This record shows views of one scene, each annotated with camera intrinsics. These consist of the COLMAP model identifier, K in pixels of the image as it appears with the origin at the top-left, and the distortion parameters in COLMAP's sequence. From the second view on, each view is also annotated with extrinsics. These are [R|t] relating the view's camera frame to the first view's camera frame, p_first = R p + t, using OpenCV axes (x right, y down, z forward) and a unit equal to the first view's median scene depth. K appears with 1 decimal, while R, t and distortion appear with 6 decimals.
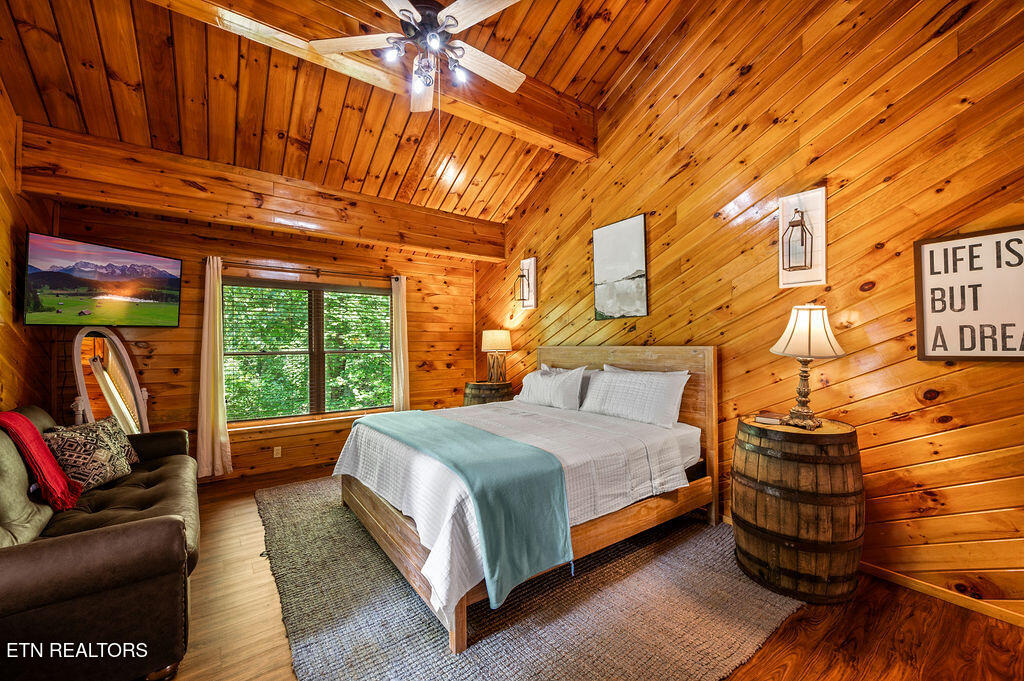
lens RADIAL K [[411.5, 0, 514.3], [0, 411.5, 340.2], [0, 0, 1]] dist [-0.000451, -0.000054]
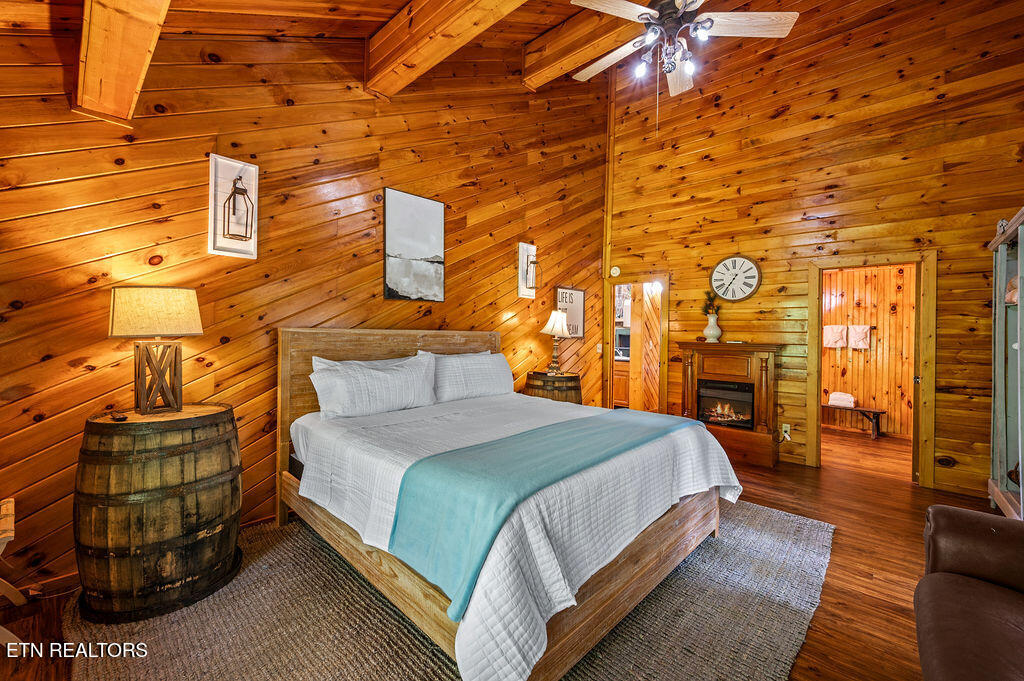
lens RADIAL K [[411.5, 0, 514.2], [0, 411.5, 339.3], [0, 0, 1]] dist [-0.000451, -0.000054]
pose [[-0.183078, 0.000407, 0.983098, -0.730195], [-0.011940, 0.999925, -0.002638, 0.036091], [-0.983026, -0.012221, -0.183059, 0.999705]]
